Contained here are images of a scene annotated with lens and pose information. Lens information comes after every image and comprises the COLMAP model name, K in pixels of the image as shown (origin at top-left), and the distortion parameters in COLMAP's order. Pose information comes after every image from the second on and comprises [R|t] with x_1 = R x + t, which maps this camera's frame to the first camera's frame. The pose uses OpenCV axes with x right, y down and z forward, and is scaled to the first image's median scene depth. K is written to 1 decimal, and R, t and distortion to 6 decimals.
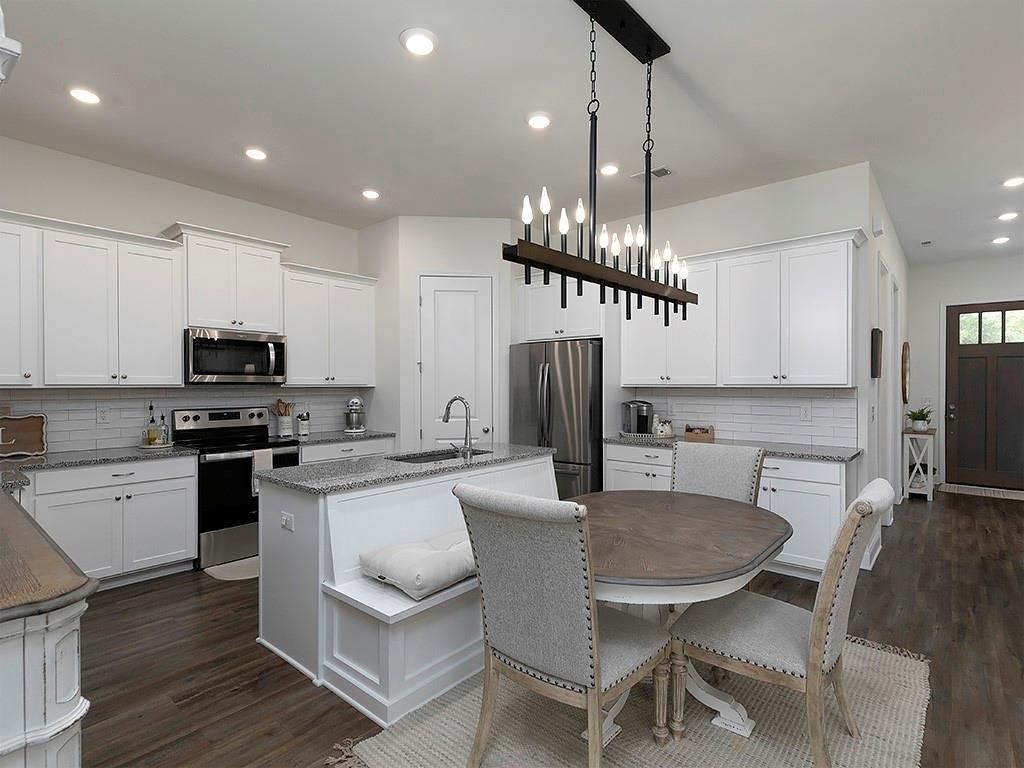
lens RADIAL K [[480.2, 0, 539.2], [0, 480.2, 387.9], [0, 0, 1]] dist [0.028179, 0.000021]
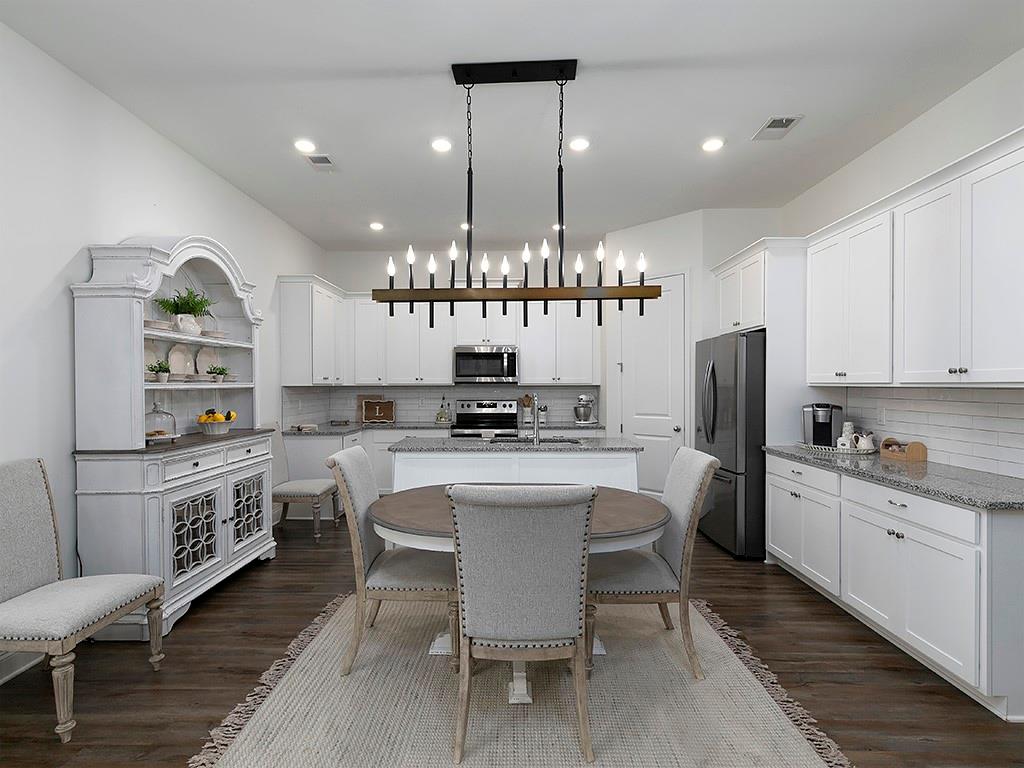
lens RADIAL K [[482.0, 0, 519.0], [0, 482.0, 388.1], [0, 0, 1]] dist [0.005529, 0.003905]
pose [[0.664392, 0.005585, -0.747363, 0.501700], [-0.002691, 0.999983, 0.005080, -0.001092], [0.747379, -0.001364, 0.664396, 0.114019]]
